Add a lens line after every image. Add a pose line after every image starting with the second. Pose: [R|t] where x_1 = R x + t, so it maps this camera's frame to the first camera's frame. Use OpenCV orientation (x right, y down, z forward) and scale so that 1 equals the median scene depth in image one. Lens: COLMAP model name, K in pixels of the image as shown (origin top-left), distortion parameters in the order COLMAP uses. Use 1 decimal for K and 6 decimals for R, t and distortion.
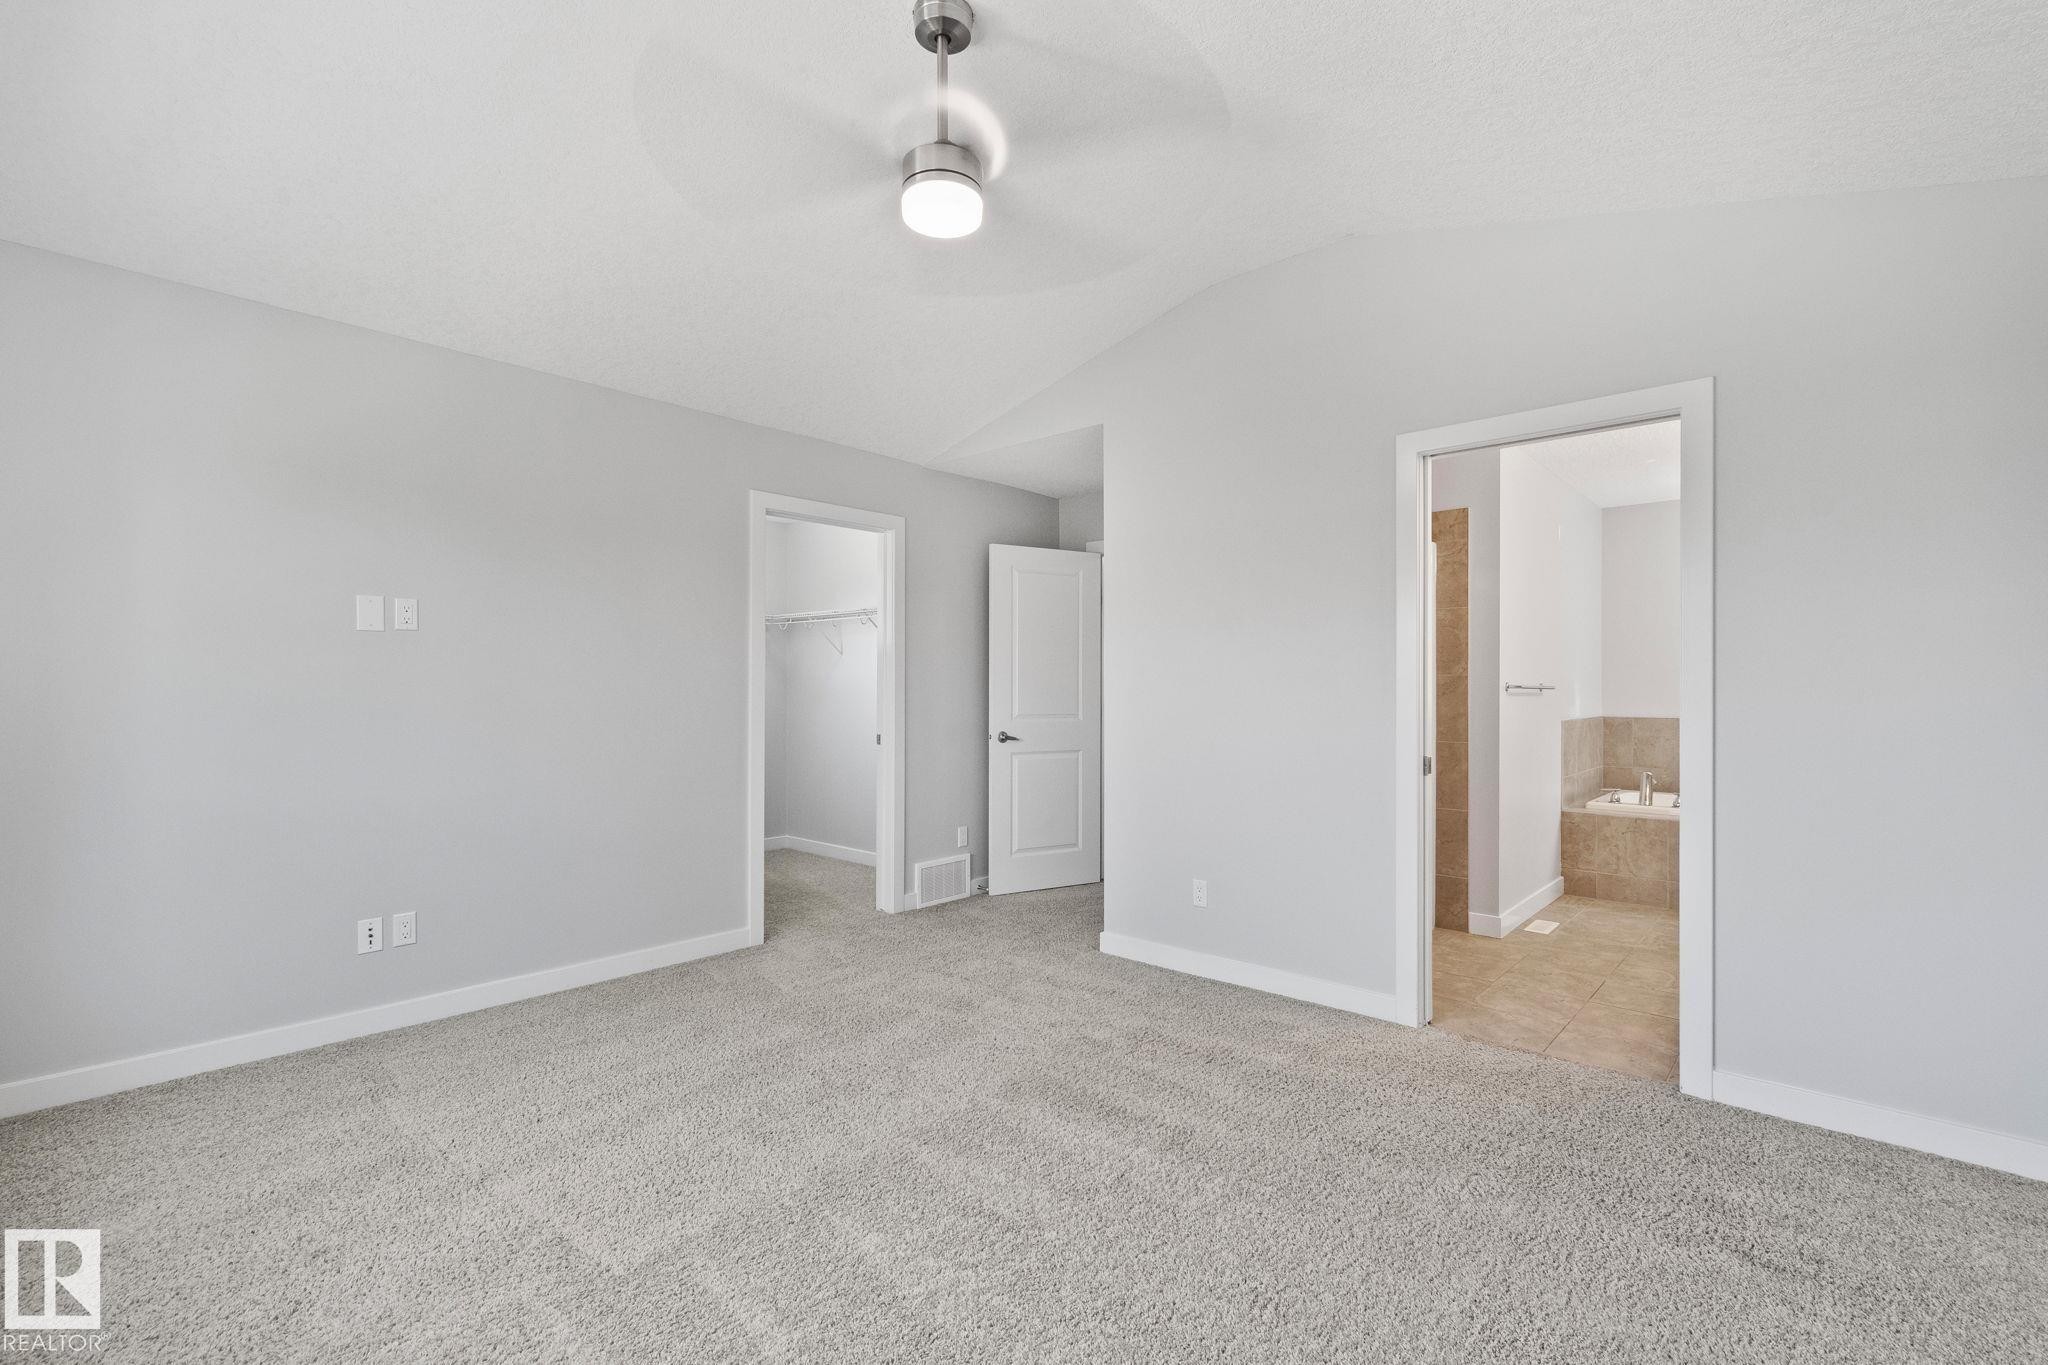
lens RADIAL K [[911.7, 0, 1032.5], [0, 911.7, 691.5], [0, 0, 1]] dist [0.011866, -0.005550]
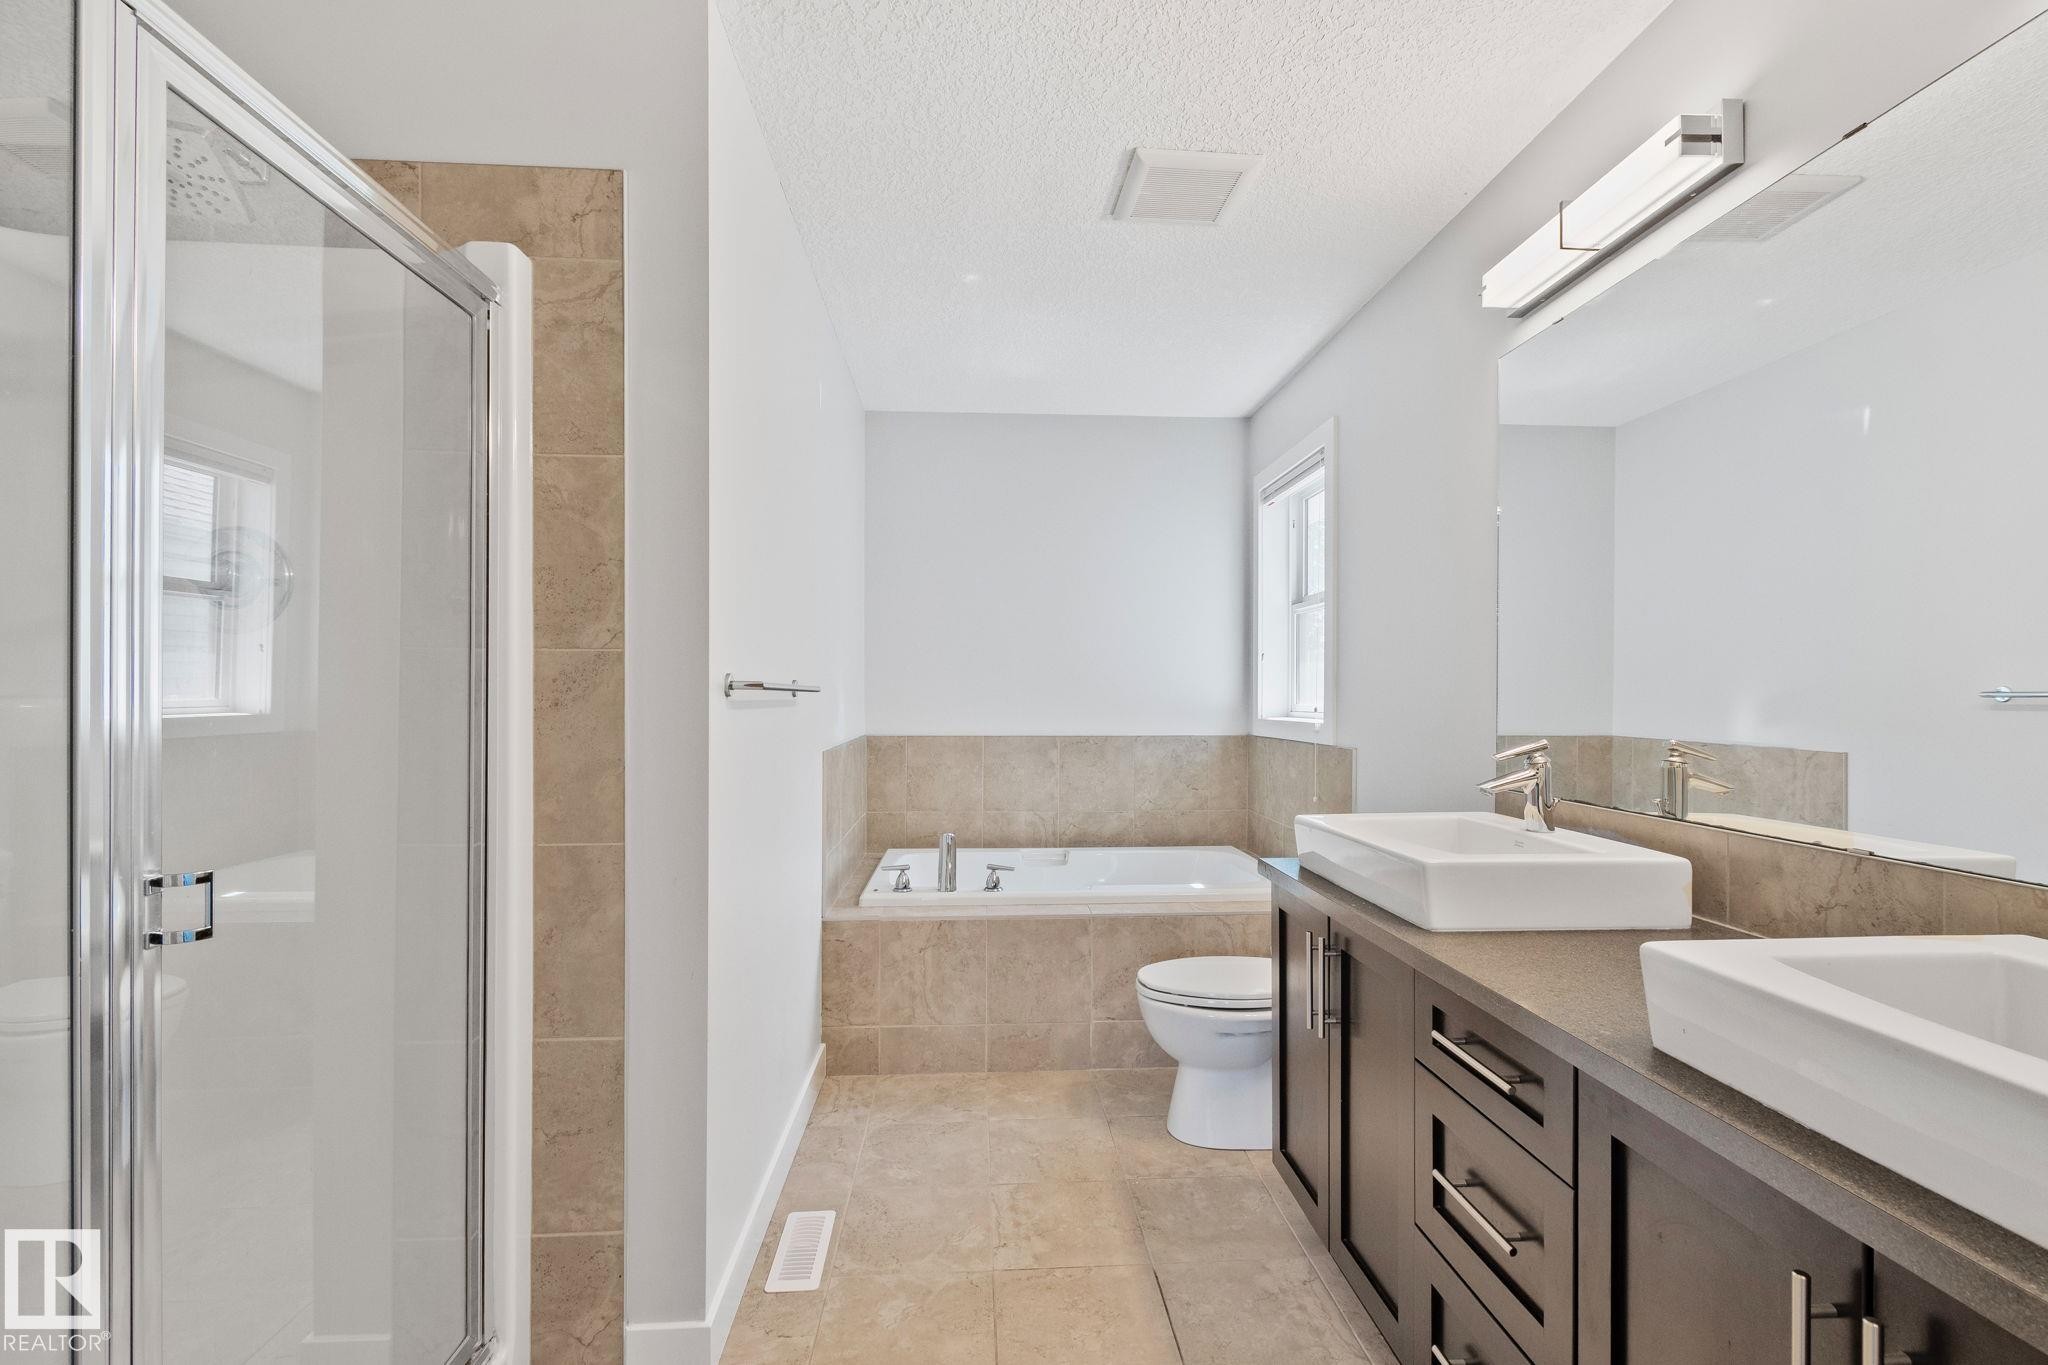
lens RADIAL K [[911.7, 0, 1026.7], [0, 911.7, 692.4], [0, 0, 1]] dist [0.011866, -0.005550]
pose [[0.698756, 0.000734, 0.715359, 0.299552], [0.001722, 0.999995, -0.002708, -0.000833], [-0.715358, 0.003124, 0.698751, 0.578829]]
